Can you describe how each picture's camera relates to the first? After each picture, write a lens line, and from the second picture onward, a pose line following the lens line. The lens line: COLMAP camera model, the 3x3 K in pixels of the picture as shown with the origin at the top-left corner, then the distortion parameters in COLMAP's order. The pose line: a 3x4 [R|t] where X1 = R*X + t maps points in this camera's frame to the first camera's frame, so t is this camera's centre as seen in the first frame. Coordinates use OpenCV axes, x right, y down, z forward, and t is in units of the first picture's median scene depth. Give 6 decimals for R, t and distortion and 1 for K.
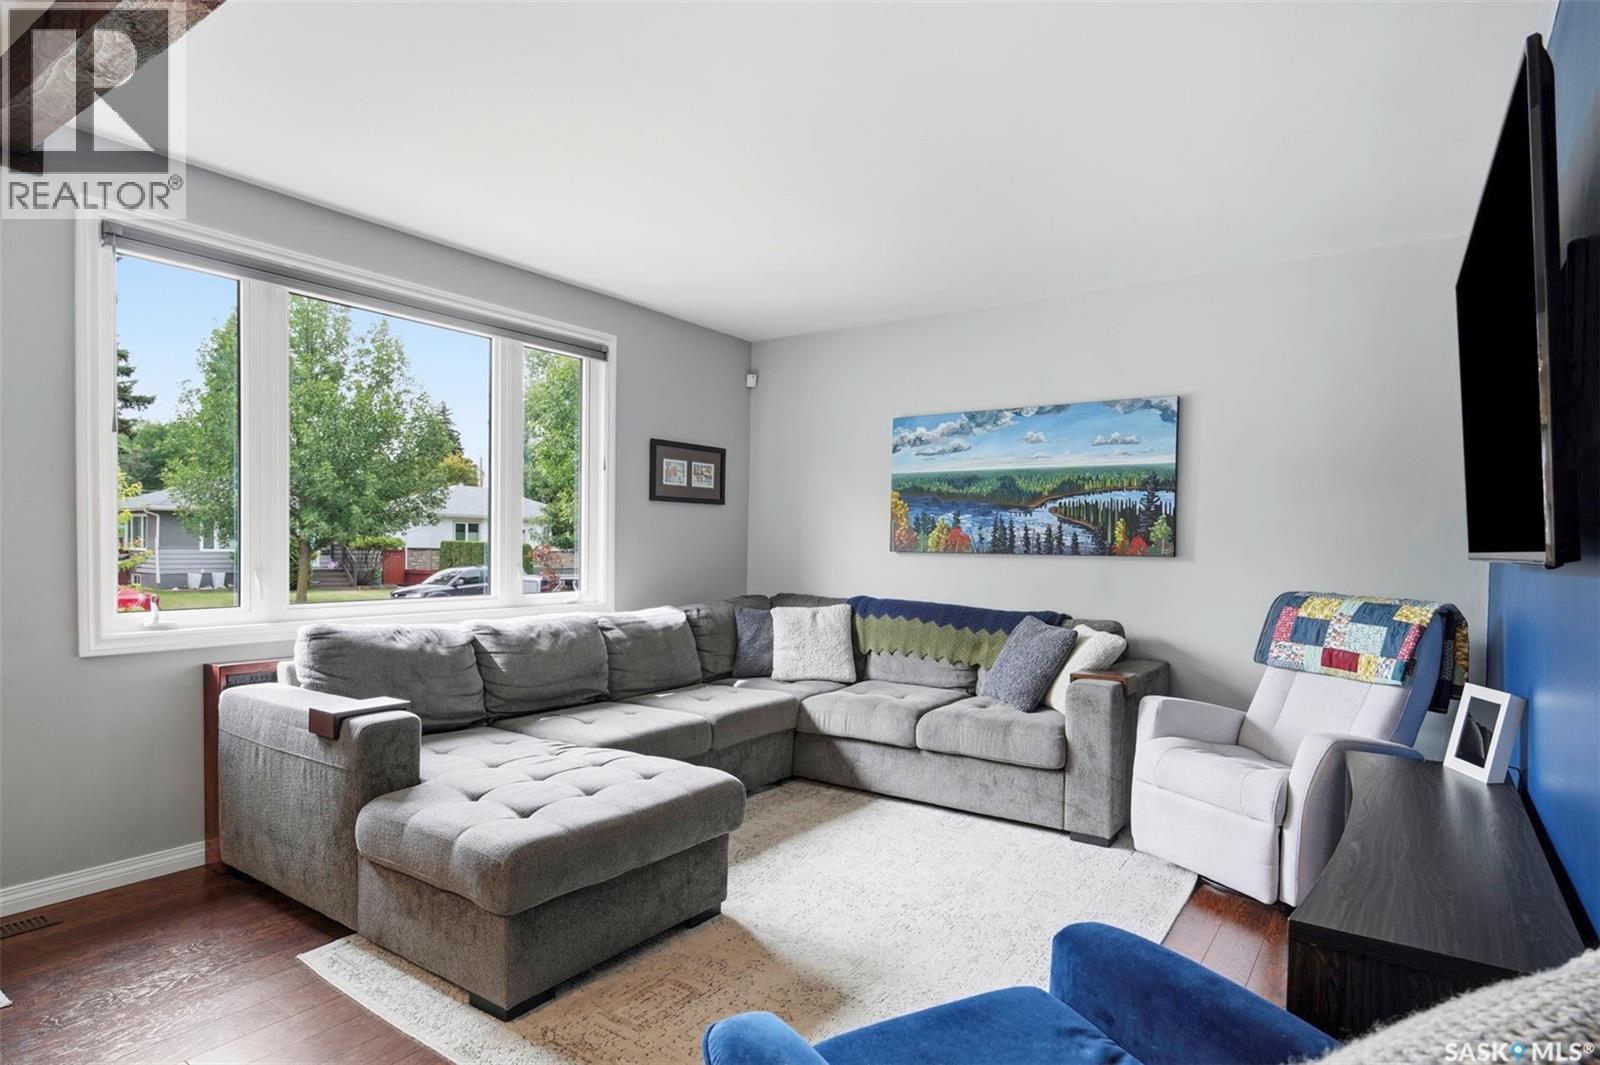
lens RADIAL K [[882.0, 0, 786.1], [0, 882.0, 562.3], [0, 0, 1]] dist [0.002824, 0.000423]
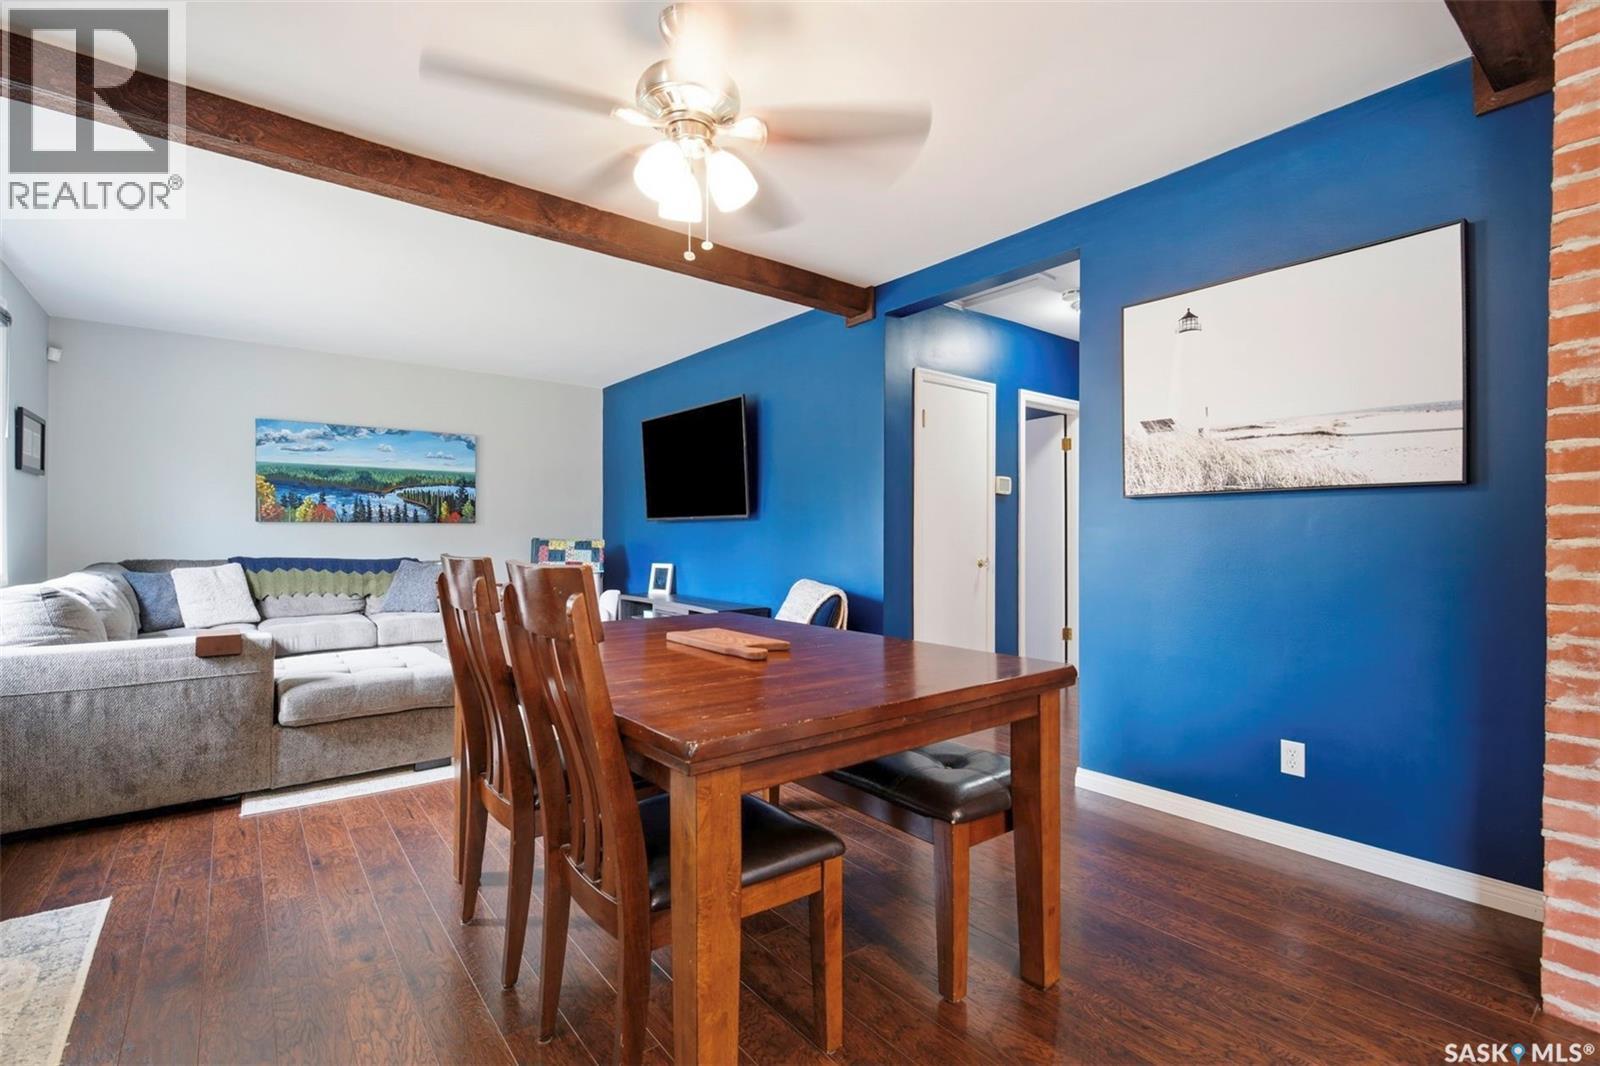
lens RADIAL K [[734.7, 0, 804.5], [0, 734.7, 539.4], [0, 0, 1]] dist [-0.003130, 0.000279]
pose [[0.283509, -0.023149, 0.958690, -0.769789], [0.022626, 0.999592, 0.017446, 0.015092], [-0.958703, 0.016745, 0.283917, -0.084106]]
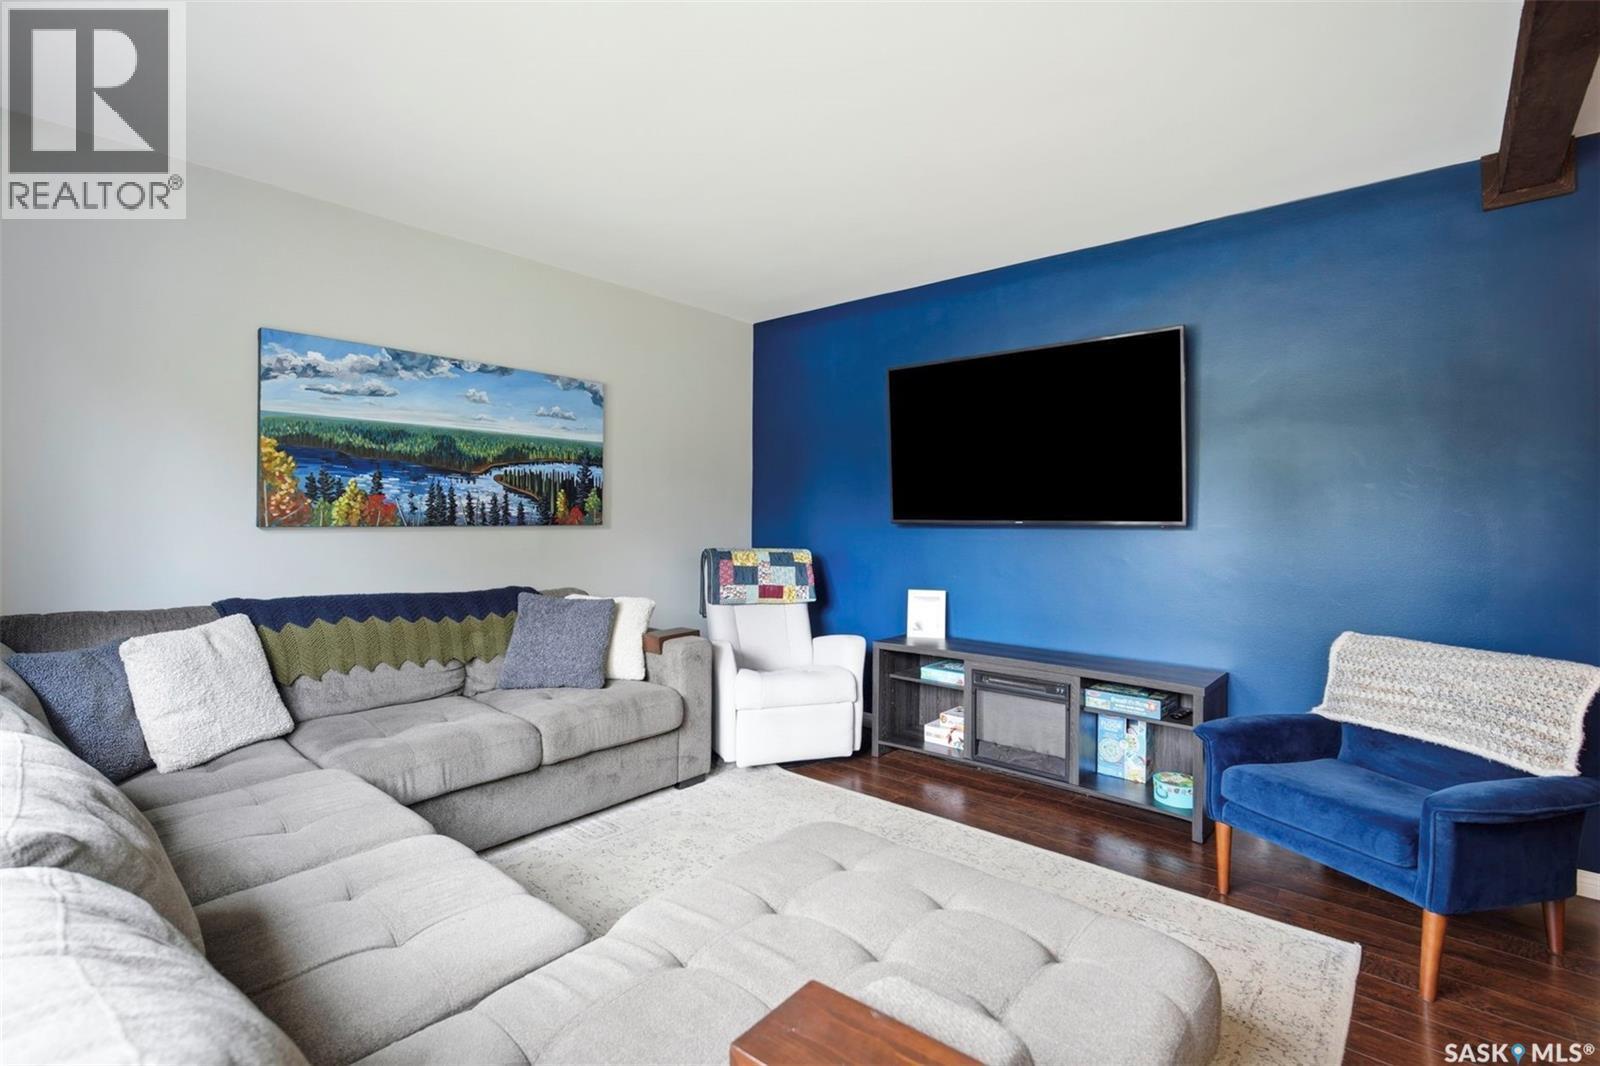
lens RADIAL K [[734.7, 0, 786.3], [0, 734.7, 520.8], [0, 0, 1]] dist [-0.003130, 0.000279]
pose [[0.108490, -0.019967, 0.993897, -0.438213], [0.016177, 0.999701, 0.018318, -0.023161], [-0.993966, 0.014091, 0.108780, 0.610918]]
